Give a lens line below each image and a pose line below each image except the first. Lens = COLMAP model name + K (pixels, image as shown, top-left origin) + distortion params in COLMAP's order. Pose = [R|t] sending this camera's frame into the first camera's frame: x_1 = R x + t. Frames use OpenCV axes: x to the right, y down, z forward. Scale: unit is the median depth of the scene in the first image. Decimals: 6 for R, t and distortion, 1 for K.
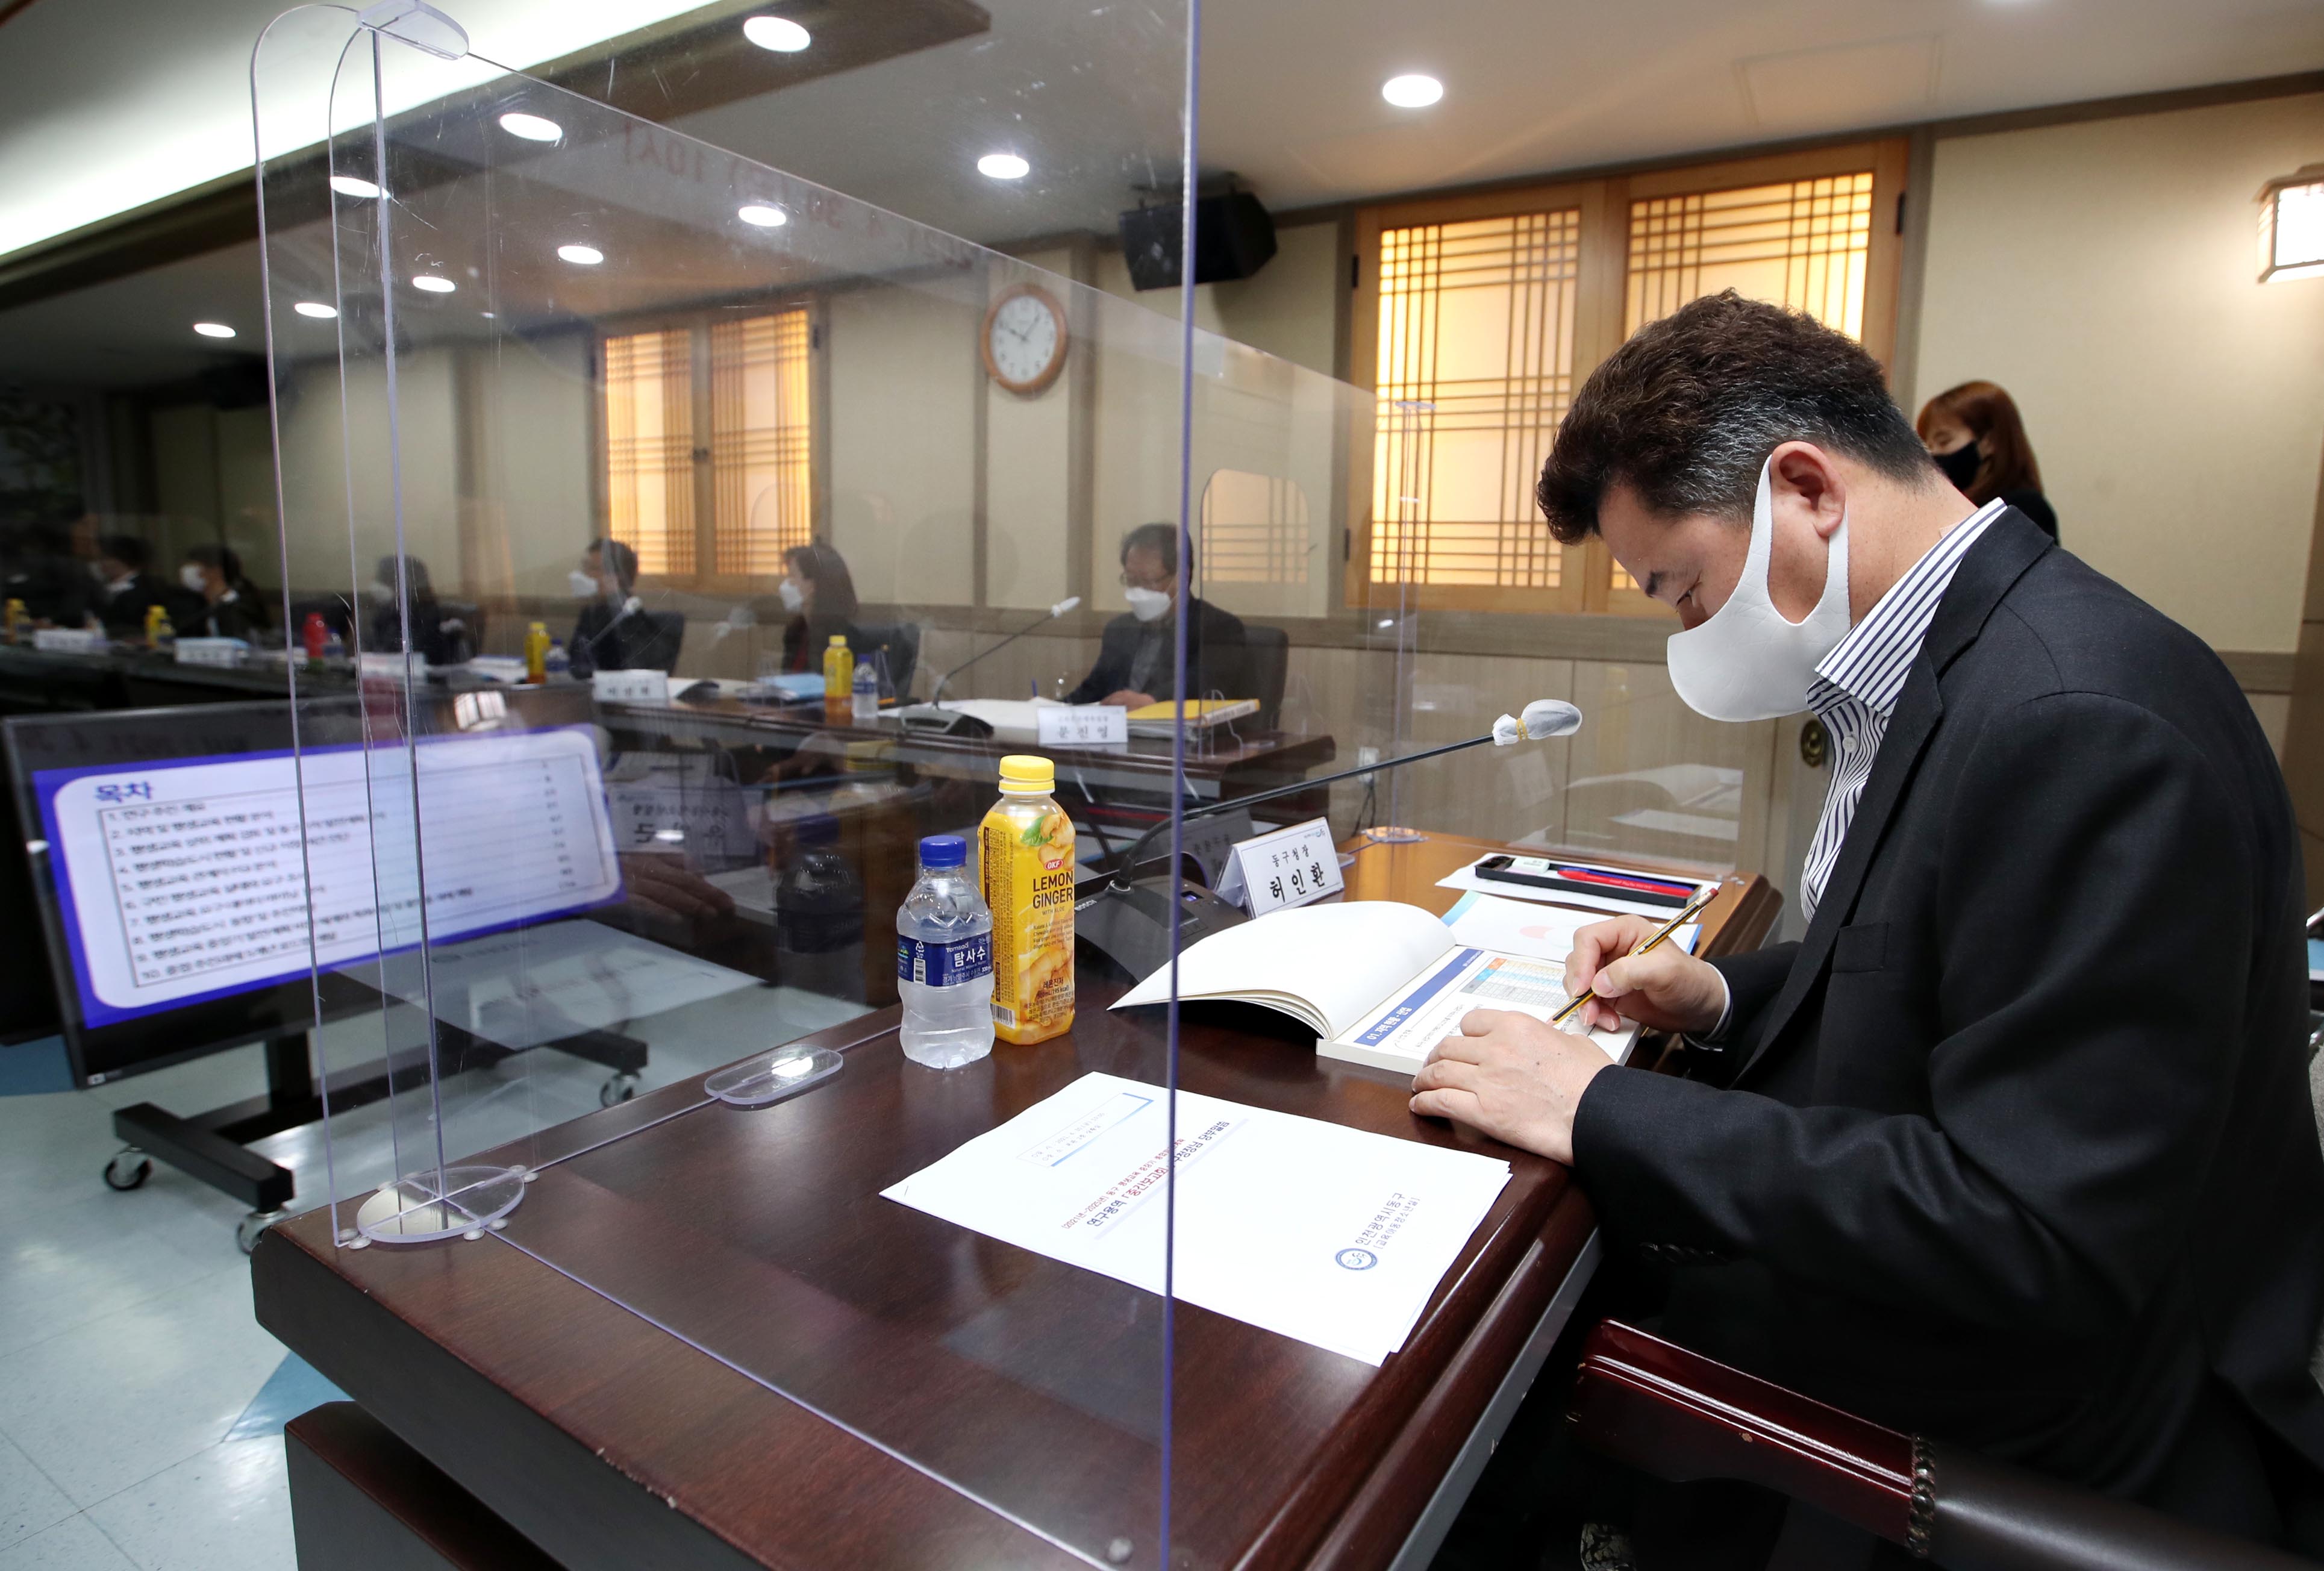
lens RADIAL K [[1259.8, 0, 1190.7], [0, 1259.8, 729.7], [0, 0, 1]] dist [-0.086145, 0.042726]
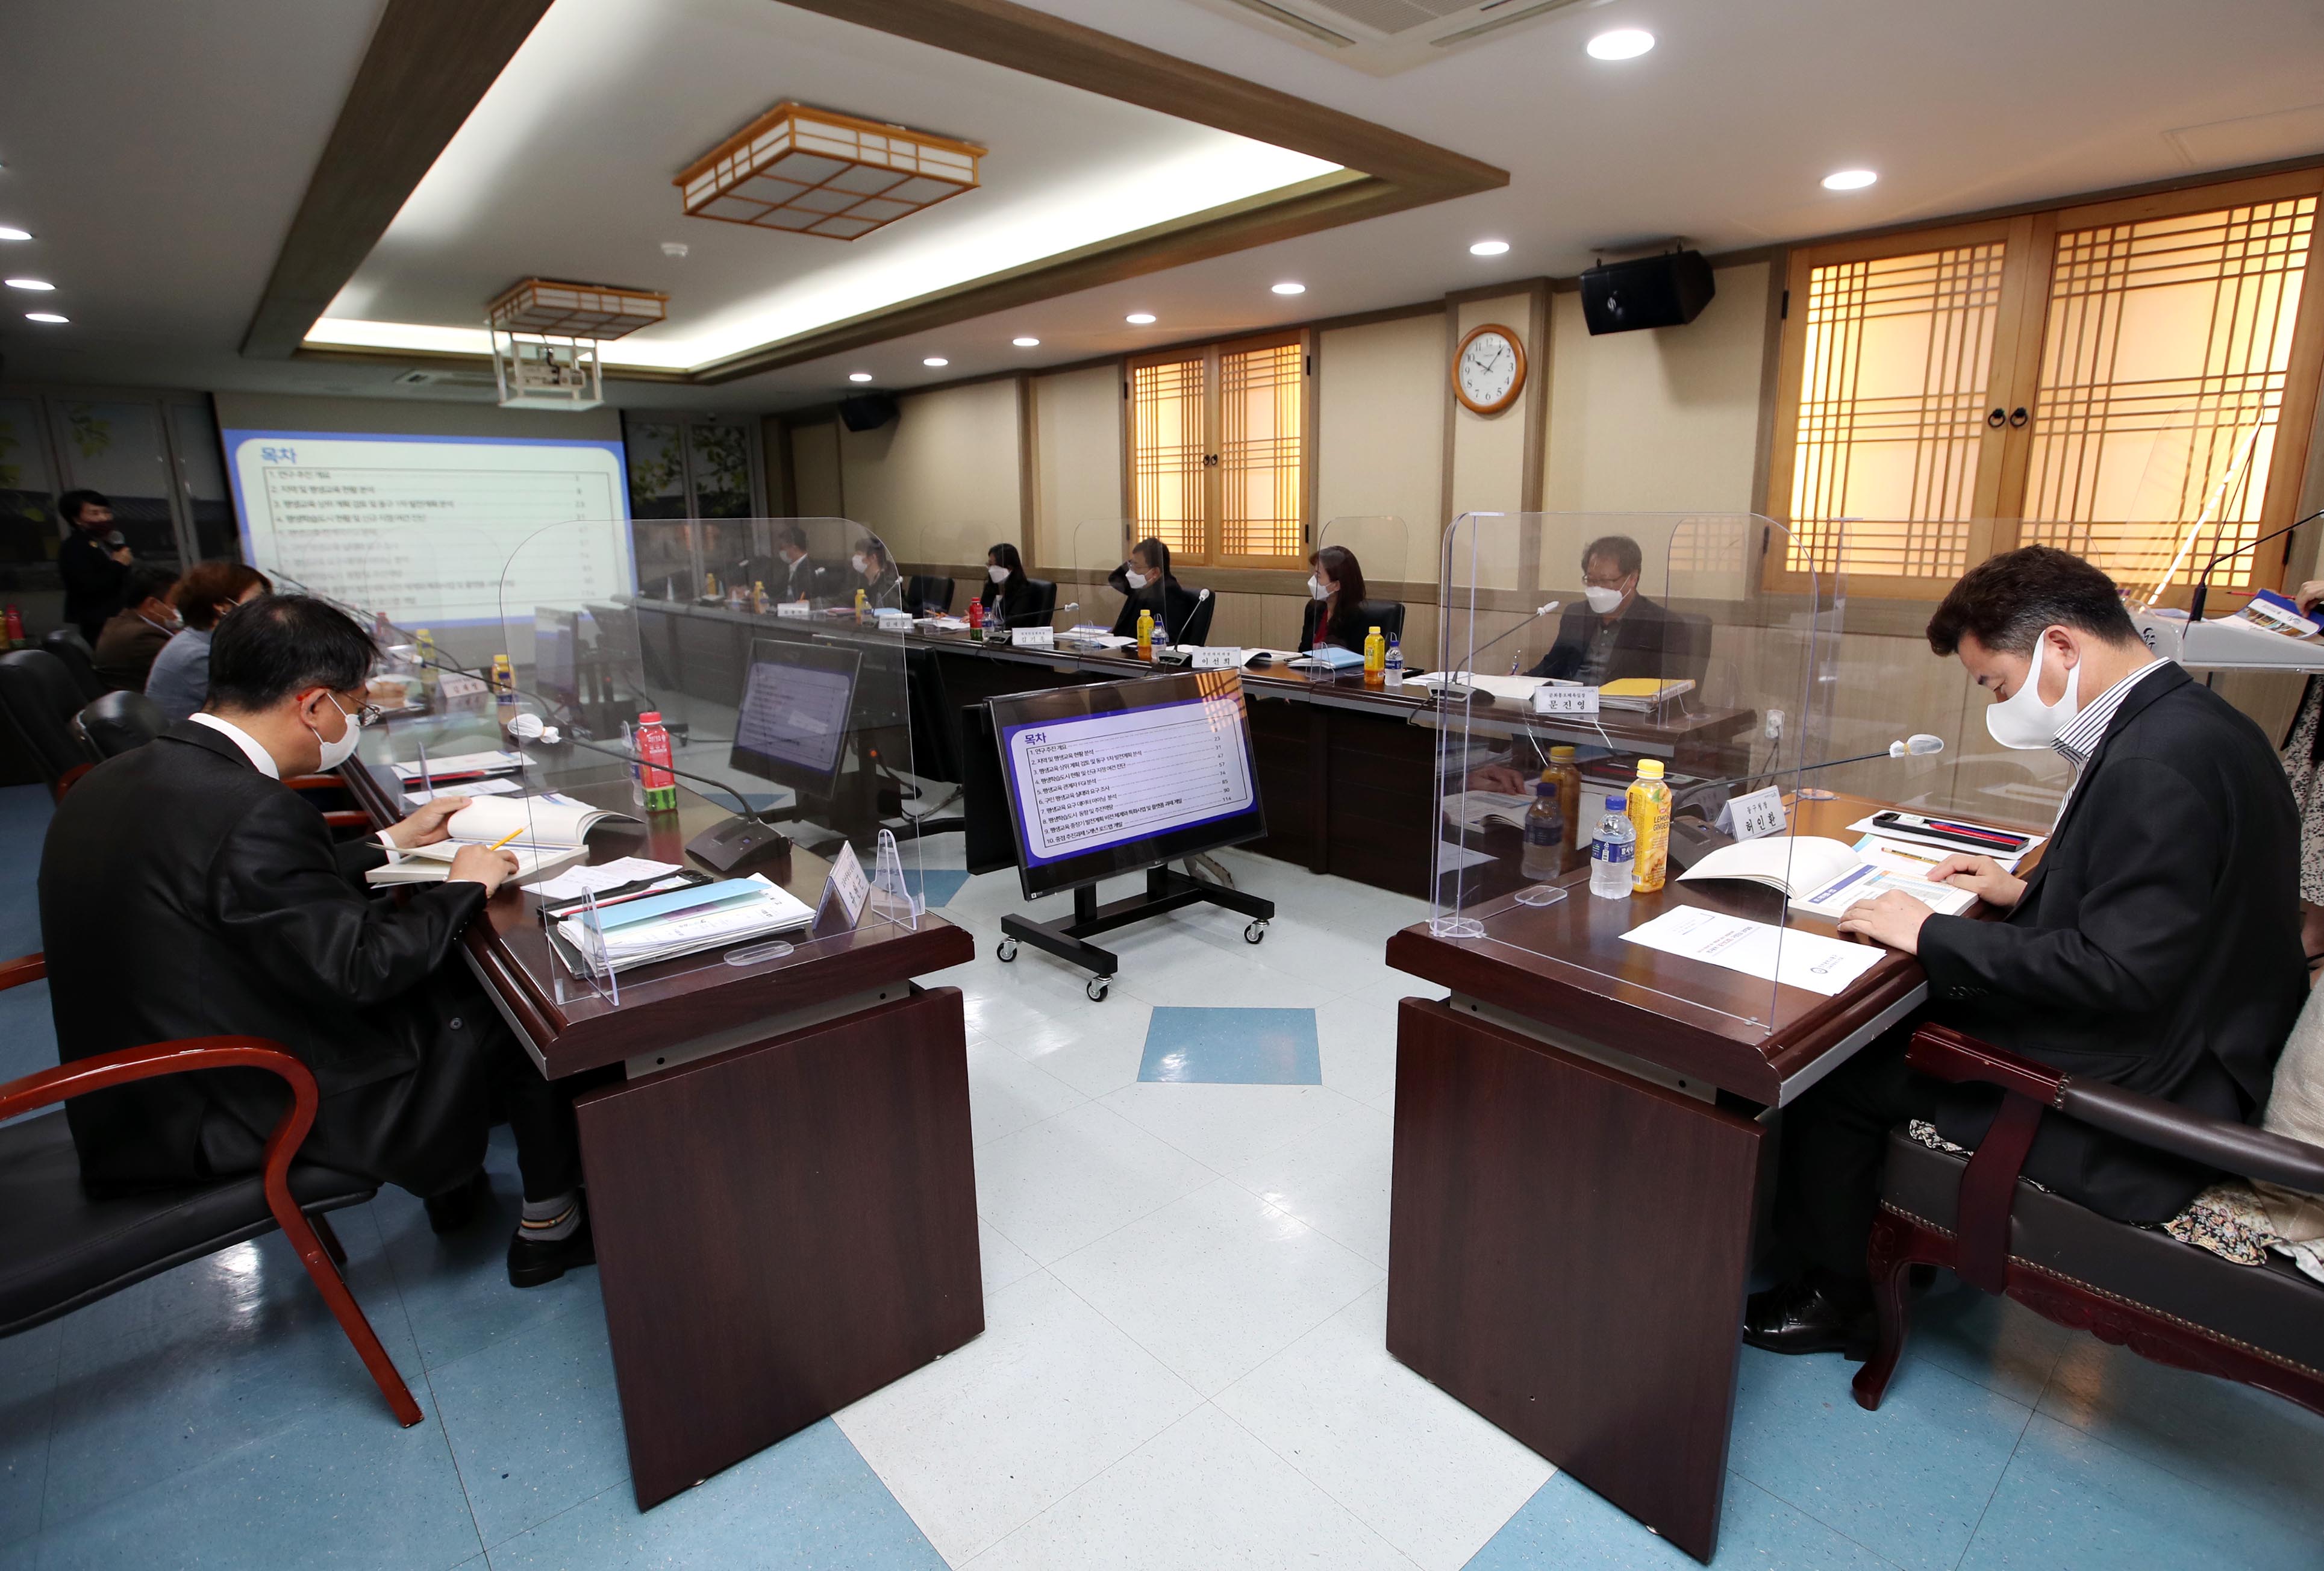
lens RADIAL K [[1170.6, 0, 1184.6], [0, 1170.6, 760.9], [0, 0, 1]] dist [-0.051117, 0.013511]
pose [[0.951126, 0.039269, -0.306298, -0.063631], [-0.011961, 0.995822, 0.090528, -0.033918], [0.308573, -0.082440, 0.947621, -0.259208]]
